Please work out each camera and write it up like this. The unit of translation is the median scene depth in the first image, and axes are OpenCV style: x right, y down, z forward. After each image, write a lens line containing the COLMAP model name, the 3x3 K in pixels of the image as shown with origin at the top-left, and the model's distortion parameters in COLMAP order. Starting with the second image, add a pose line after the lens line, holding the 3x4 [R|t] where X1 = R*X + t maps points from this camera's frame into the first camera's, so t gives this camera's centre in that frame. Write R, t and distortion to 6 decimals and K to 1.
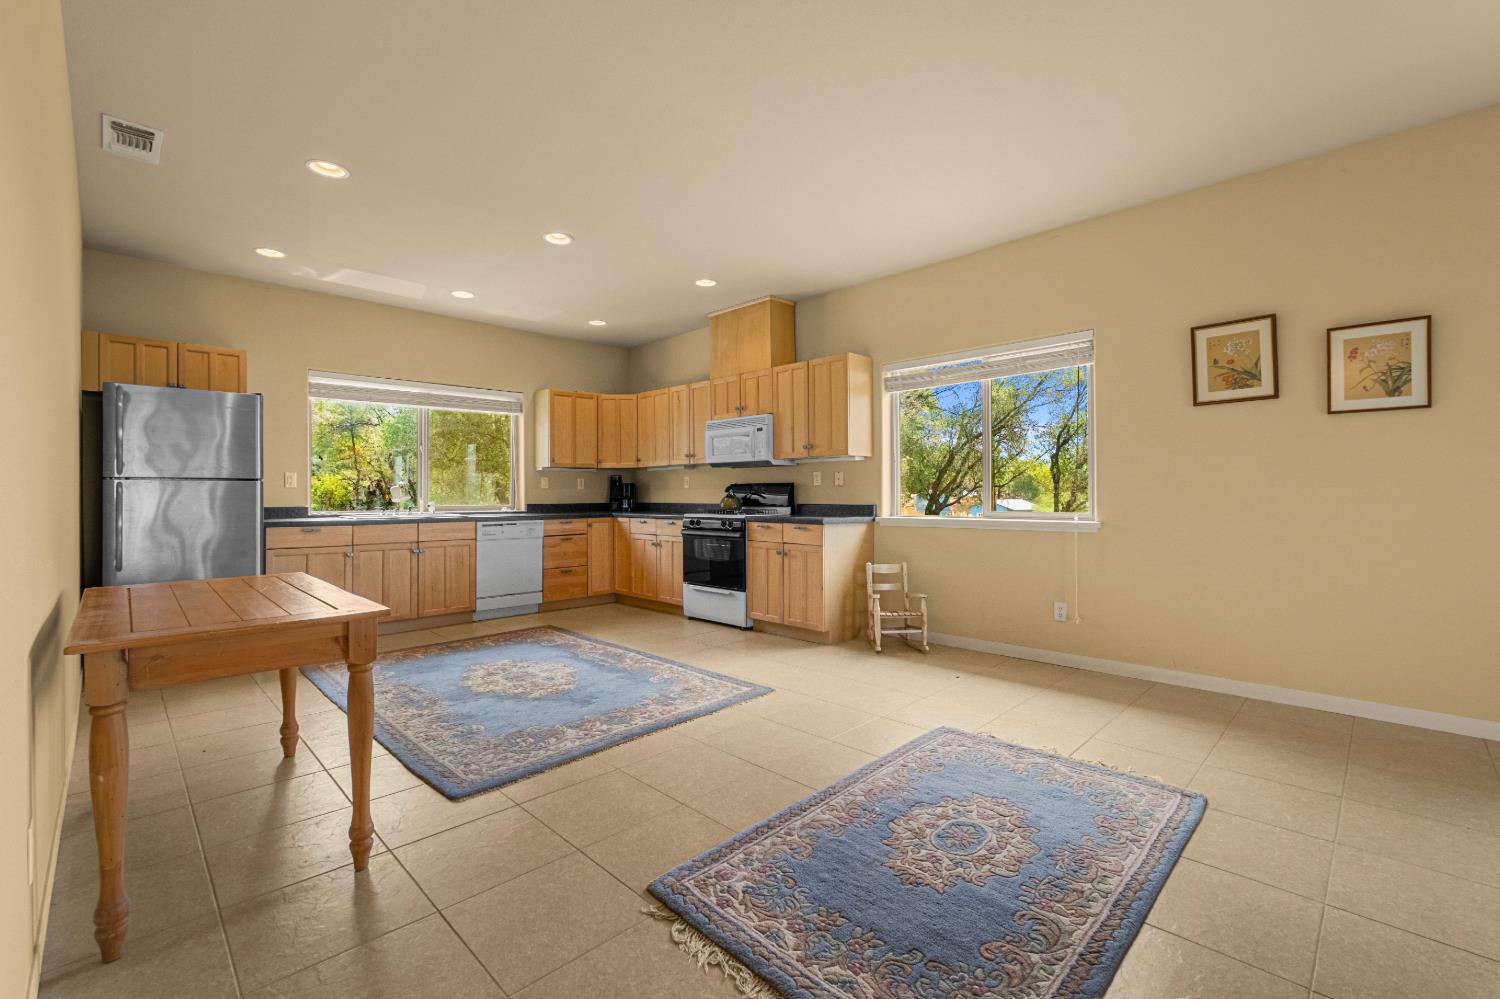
lens RADIAL K [[644.3, 0, 750.0], [0, 644.3, 491.1], [0, 0, 1]] dist [-0.005008, -0.000987]
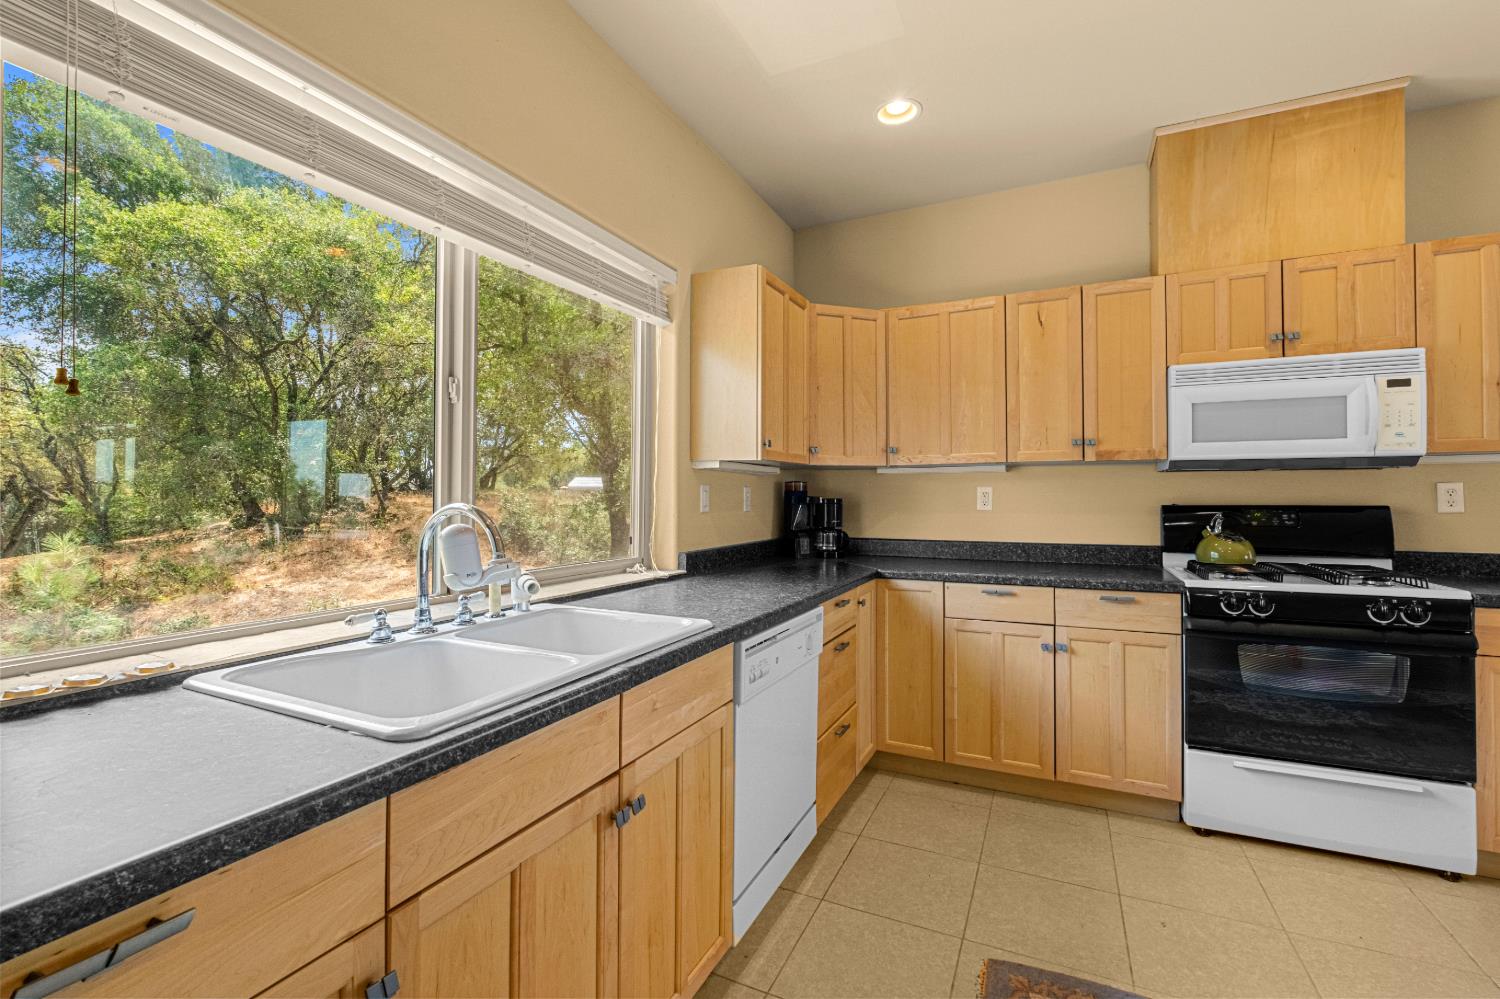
lens RADIAL K [[644.3, 0, 750.2], [0, 644.3, 492.0], [0, 0, 1]] dist [-0.005008, -0.000987]
pose [[0.941701, 0.006556, 0.336388, -0.530993], [-0.005061, 0.999973, -0.005322, -0.018646], [-0.336414, 0.003310, 0.941708, 0.740747]]
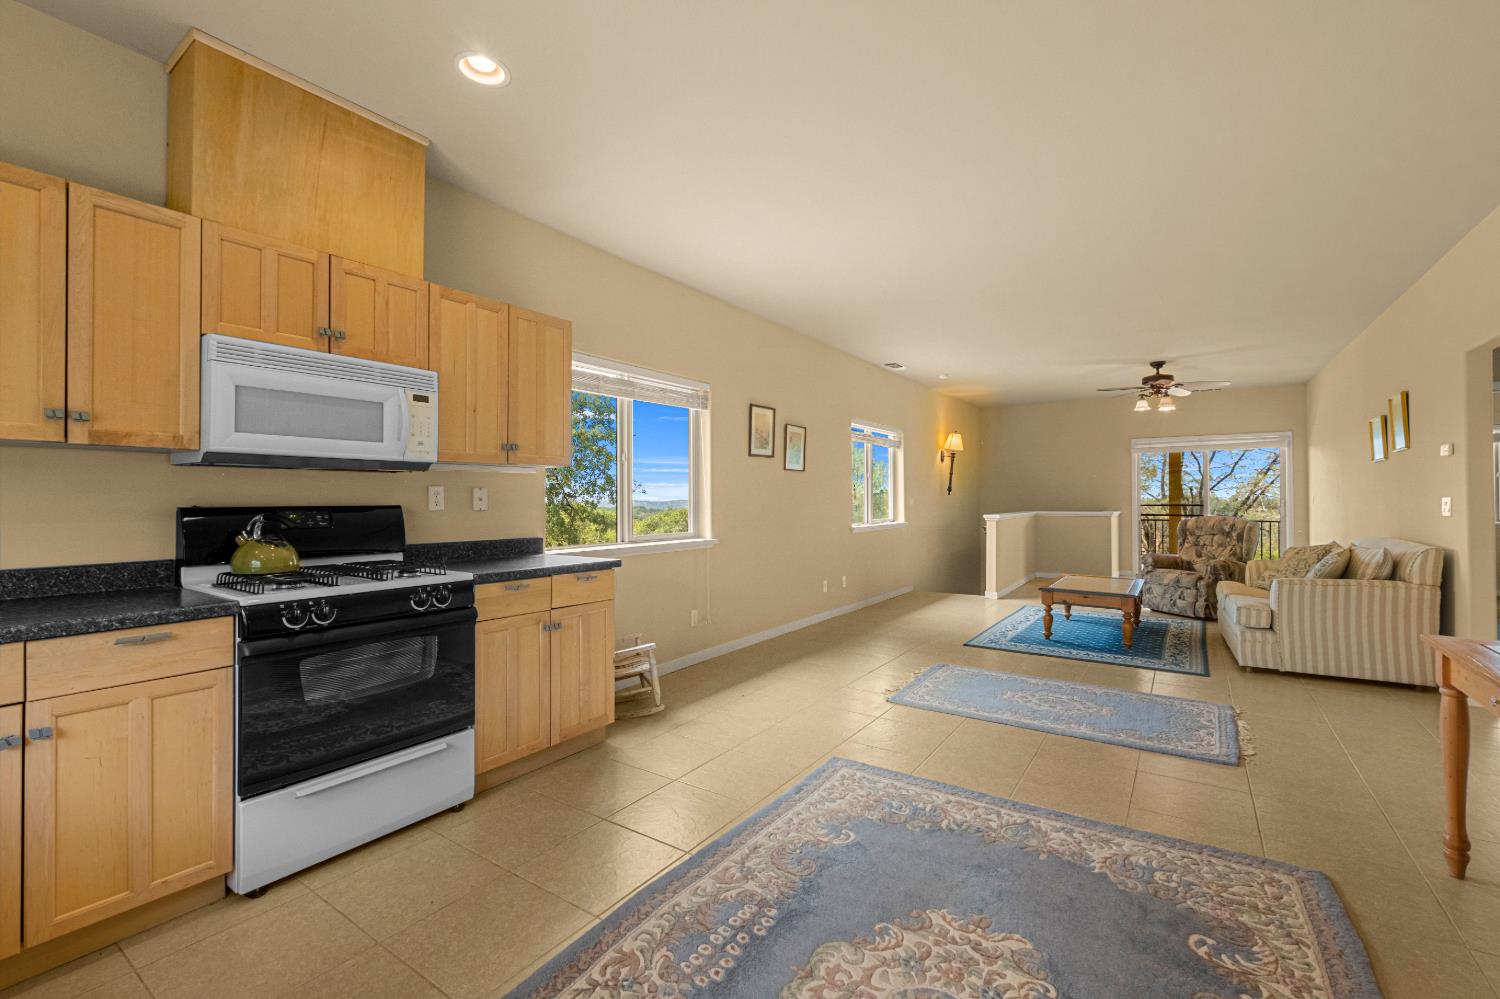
lens RADIAL K [[644.3, 0, 751.1], [0, 644.3, 491.9], [0, 0, 1]] dist [-0.005008, -0.000987]
pose [[-0.188626, 0.014438, 0.981943, -0.512263], [-0.004090, 0.999872, -0.015487, -0.017463], [-0.982041, -0.006937, -0.188543, 0.839804]]
